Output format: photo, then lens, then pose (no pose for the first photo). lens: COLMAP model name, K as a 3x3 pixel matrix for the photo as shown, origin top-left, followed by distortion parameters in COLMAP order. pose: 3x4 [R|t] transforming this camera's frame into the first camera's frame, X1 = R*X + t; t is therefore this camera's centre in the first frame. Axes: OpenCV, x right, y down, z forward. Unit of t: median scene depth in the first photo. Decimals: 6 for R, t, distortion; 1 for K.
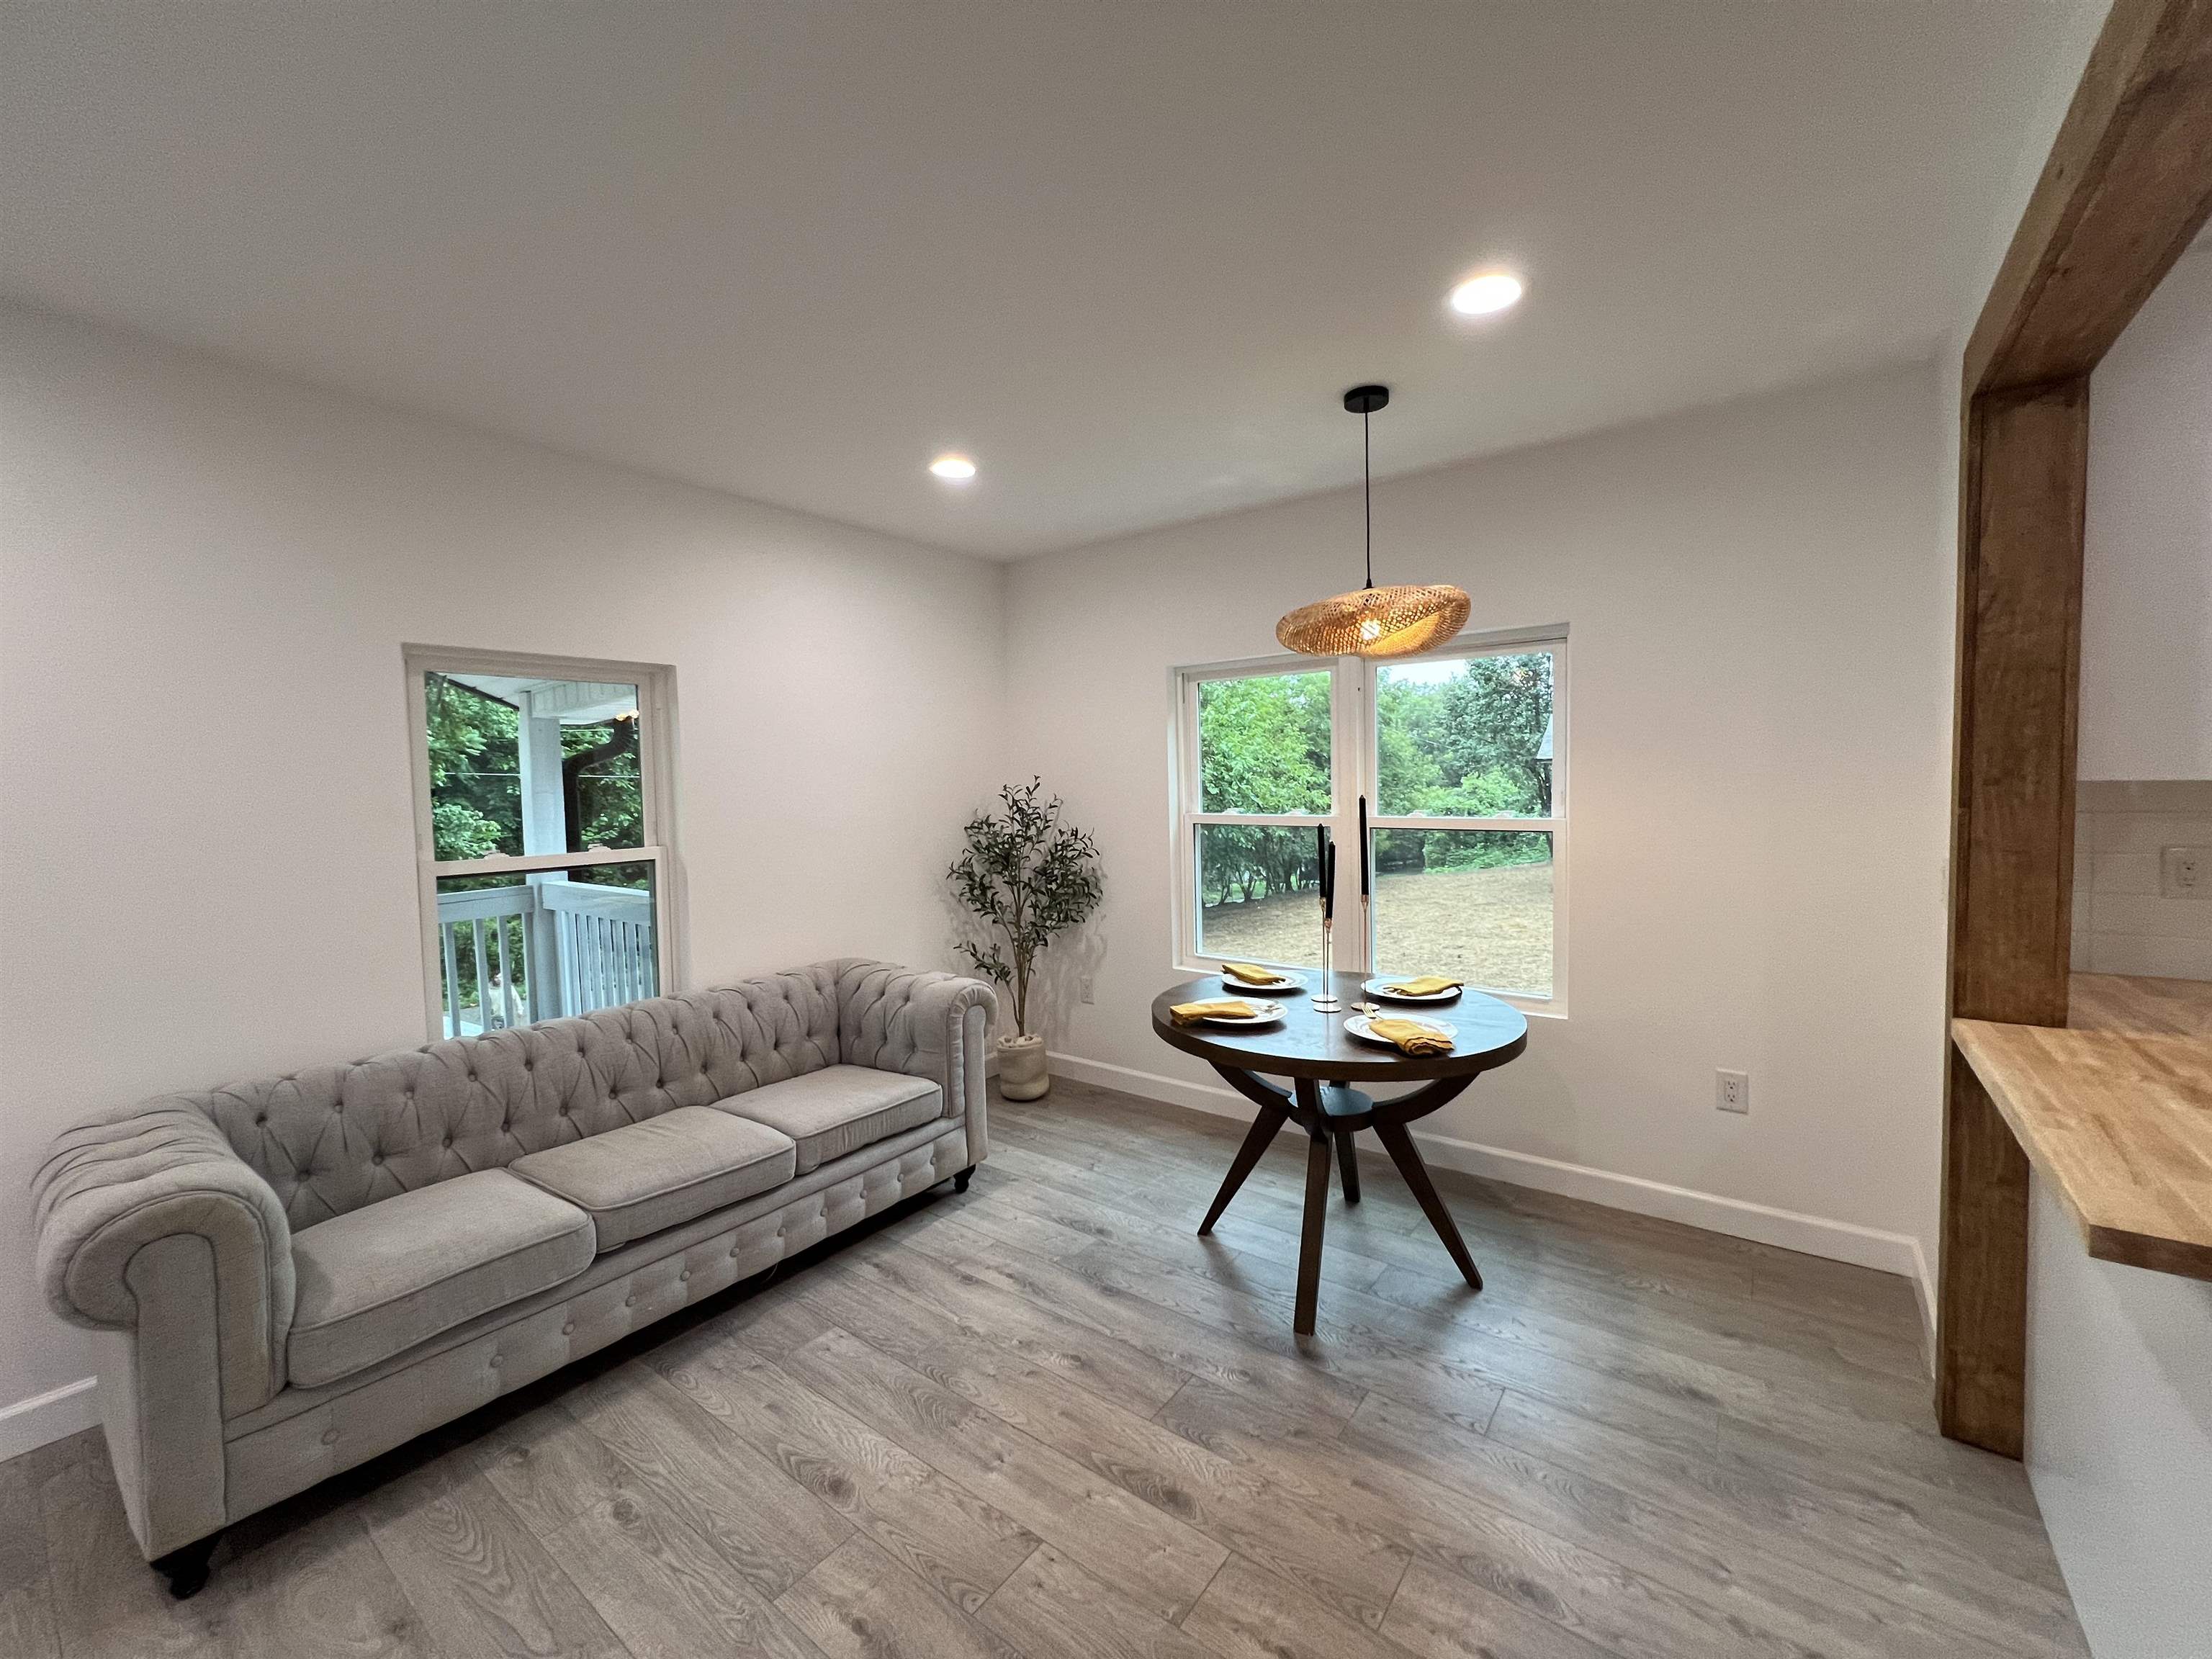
lens RADIAL K [[884.4, 0, 1101.6], [0, 884.4, 821.9], [0, 0, 1]] dist [-0.000352, 0.000147]
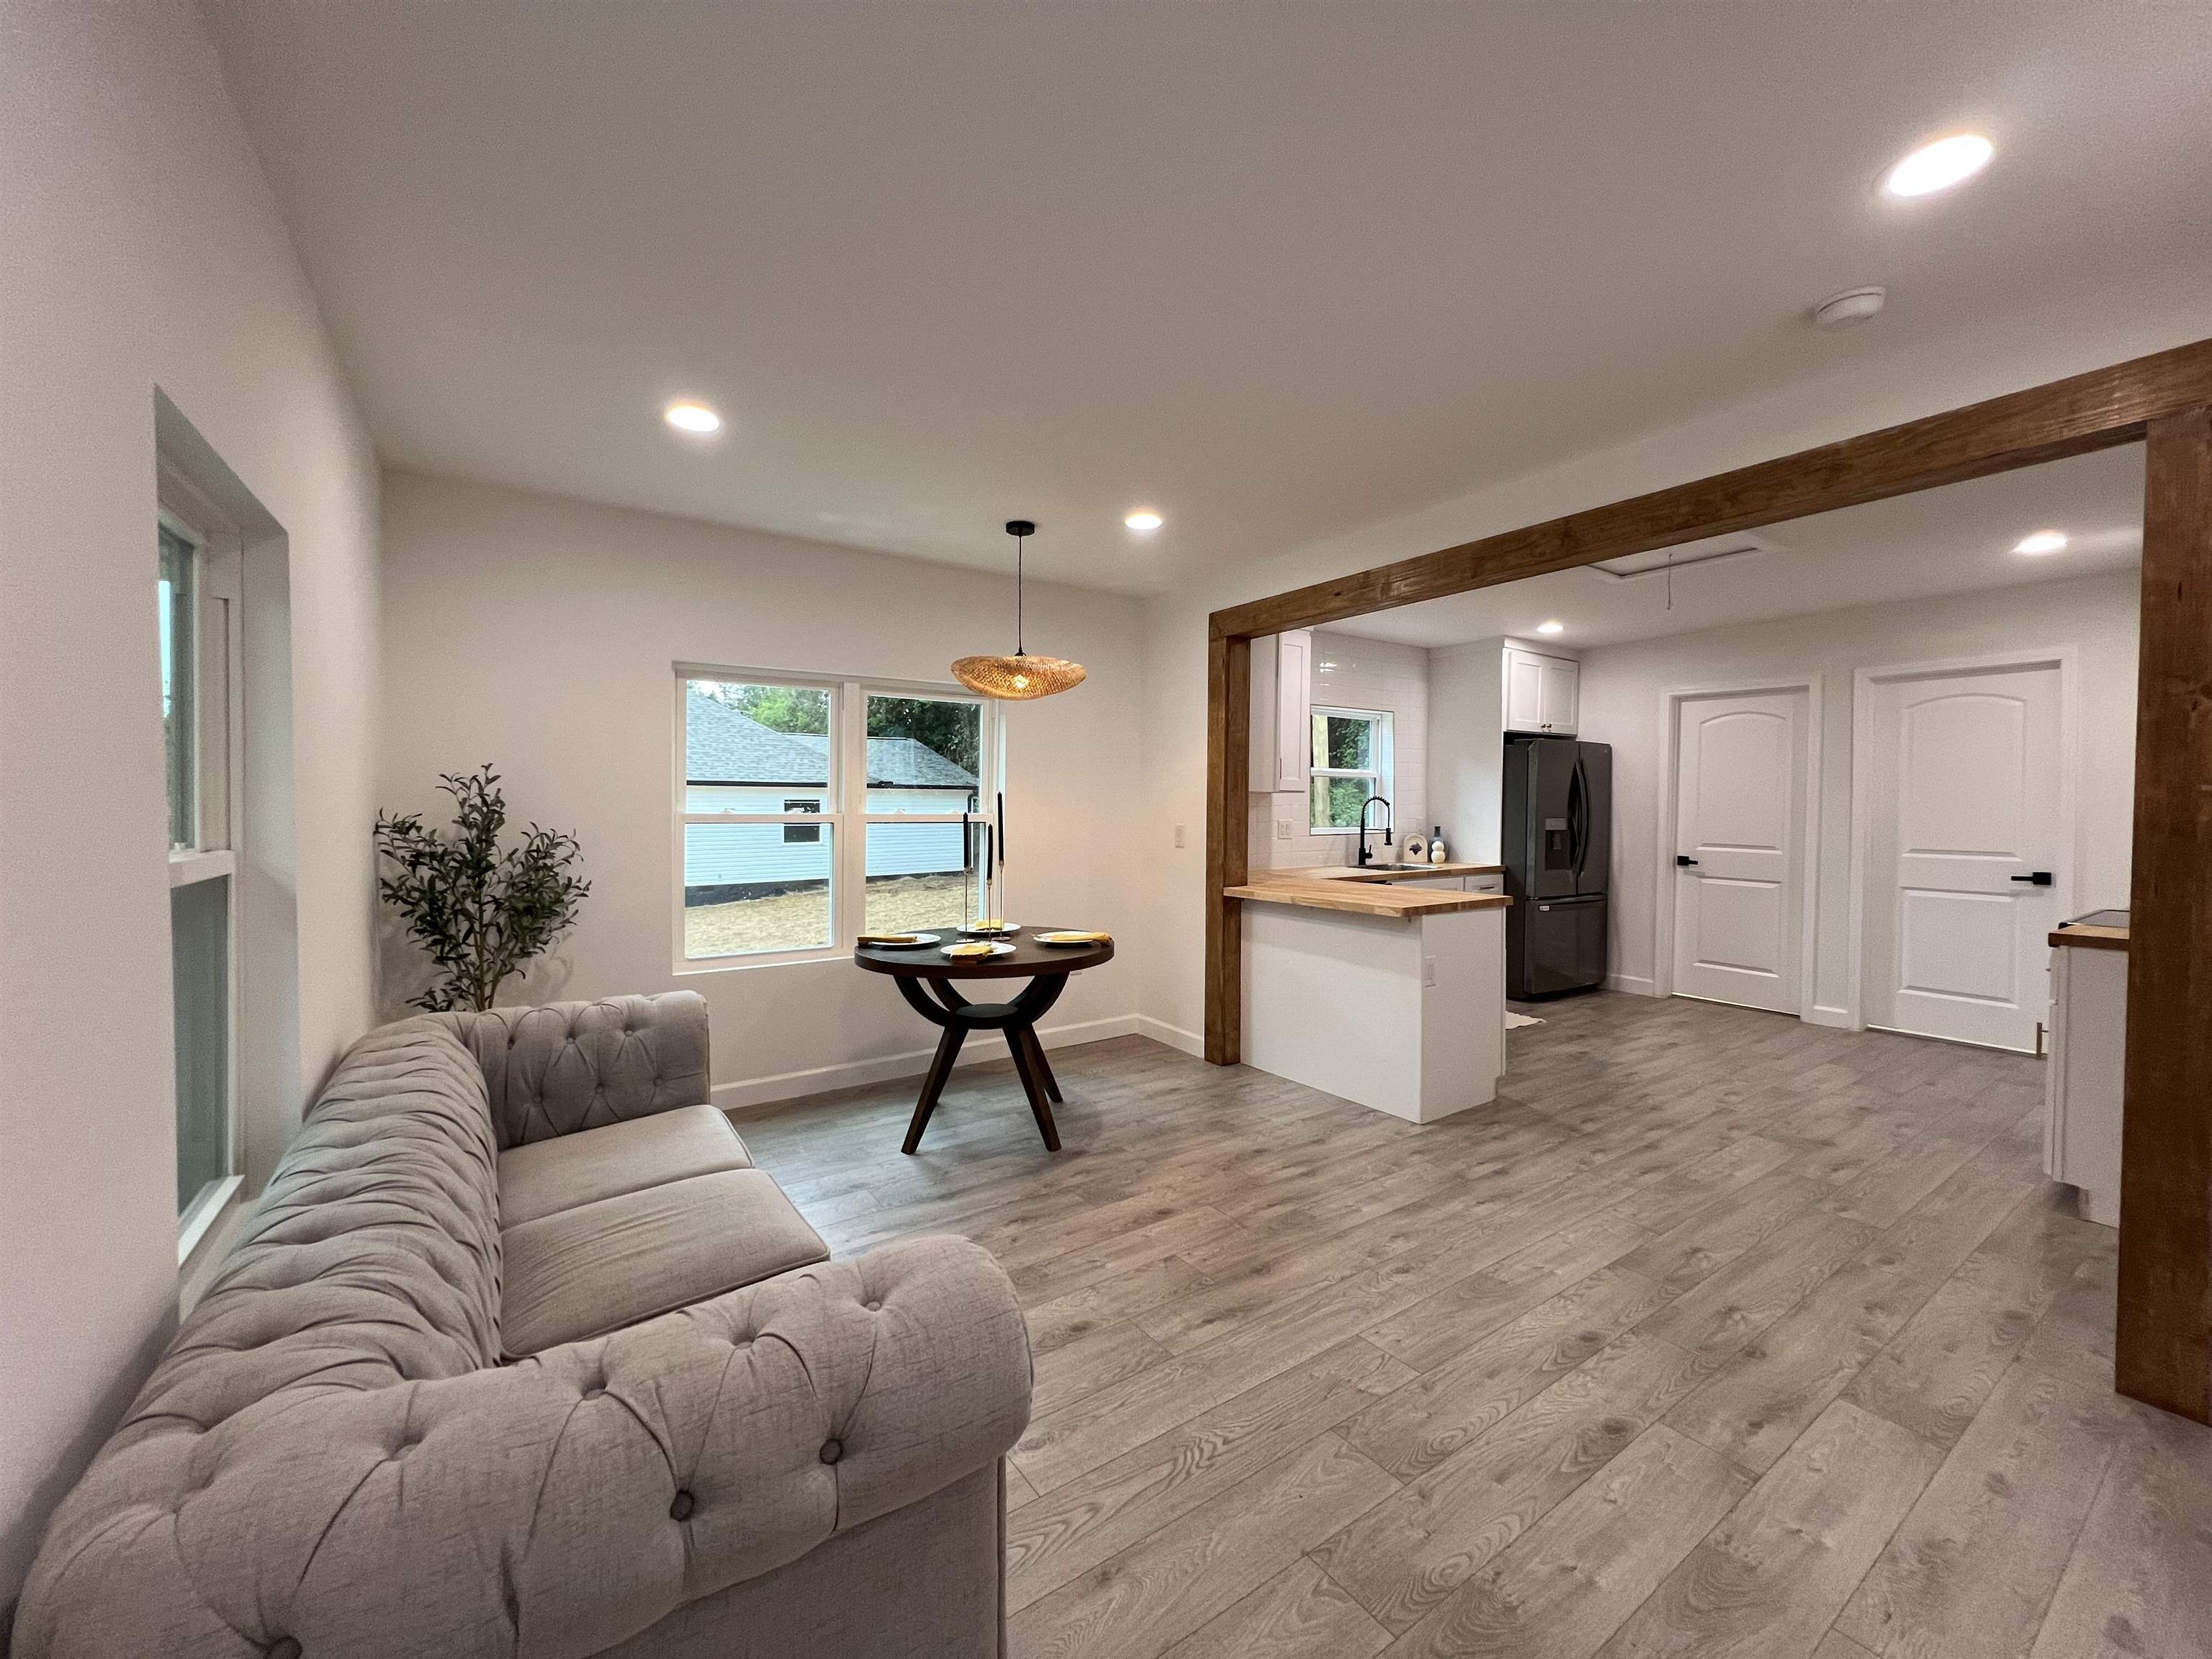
lens RADIAL K [[884.4, 0, 1101.6], [0, 884.4, 821.9], [0, 0, 1]] dist [-0.000352, 0.000147]
pose [[0.319694, -0.000661, 0.947521, -1.153173], [0.033746, 0.999373, -0.010688, 0.045270], [-0.946920, 0.035393, 0.319516, 0.433007]]
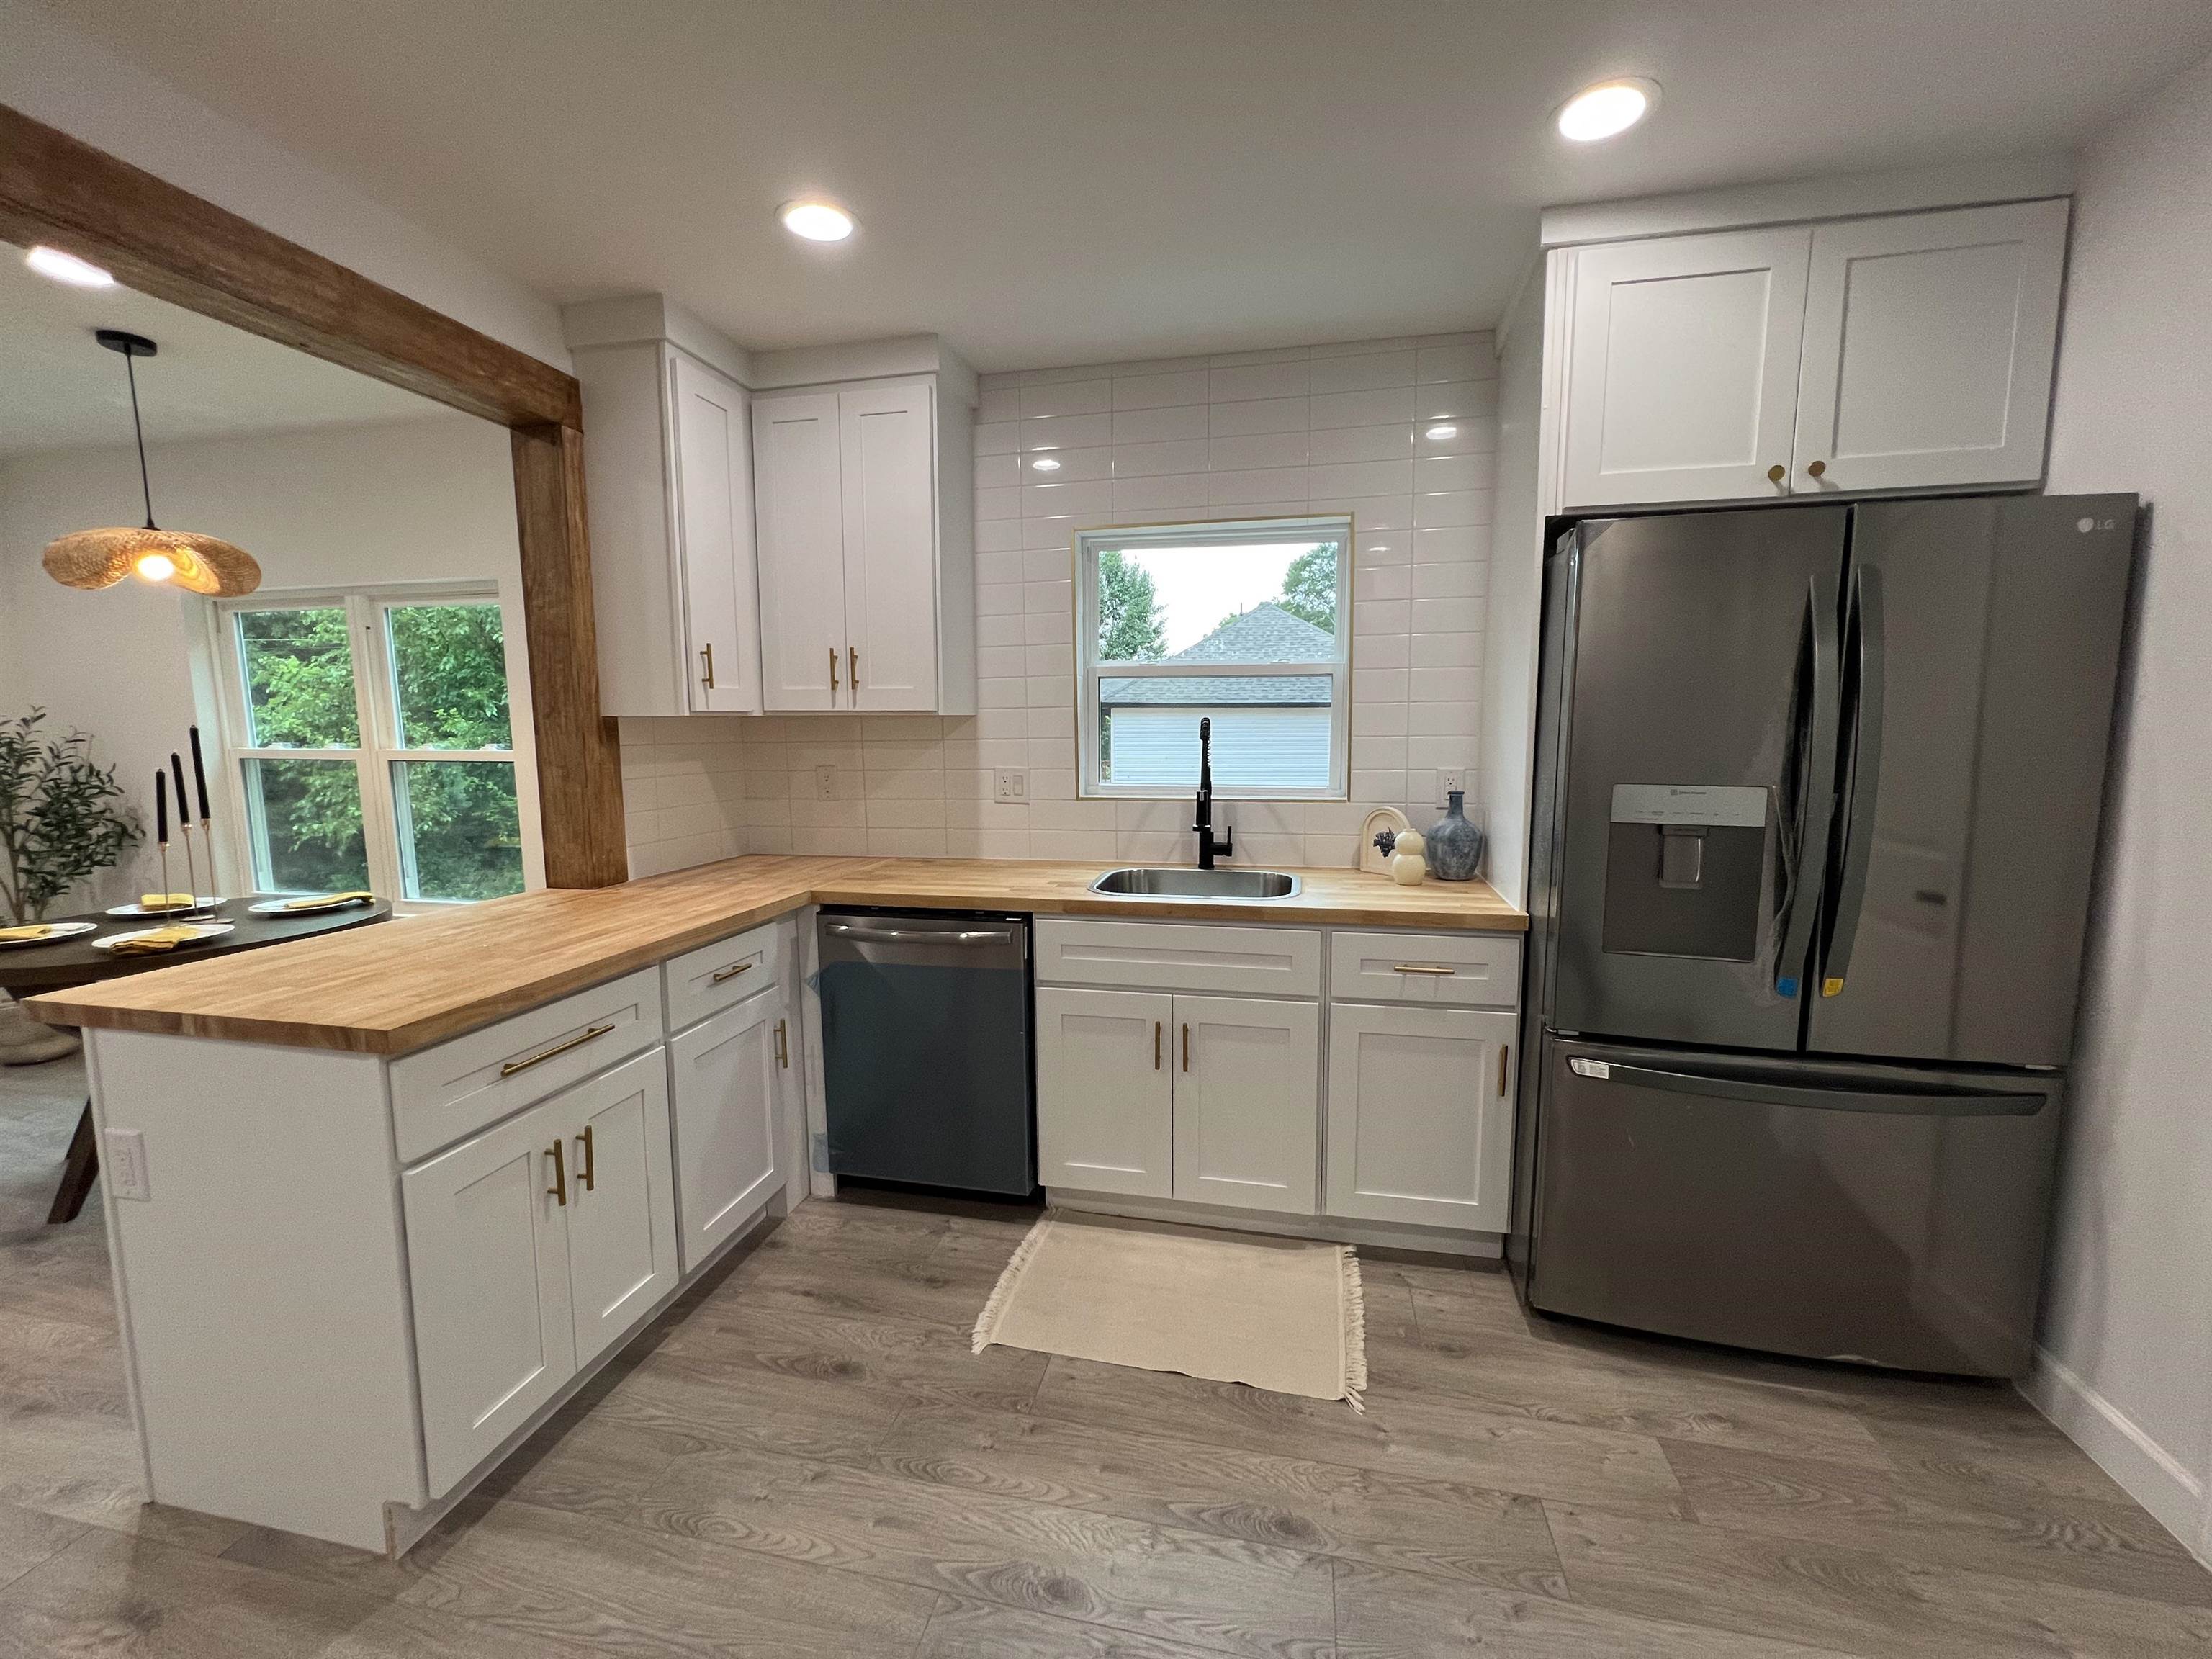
lens RADIAL K [[889.3, 0, 1099.3], [0, 889.3, 820.2], [0, 0, 1]] dist [0.000432, 0.000115]
pose [[0.907533, -0.031771, 0.418776, 0.937317], [0.007433, 0.998193, 0.059621, 0.032336], [-0.419914, -0.050996, 0.906130, -0.488833]]
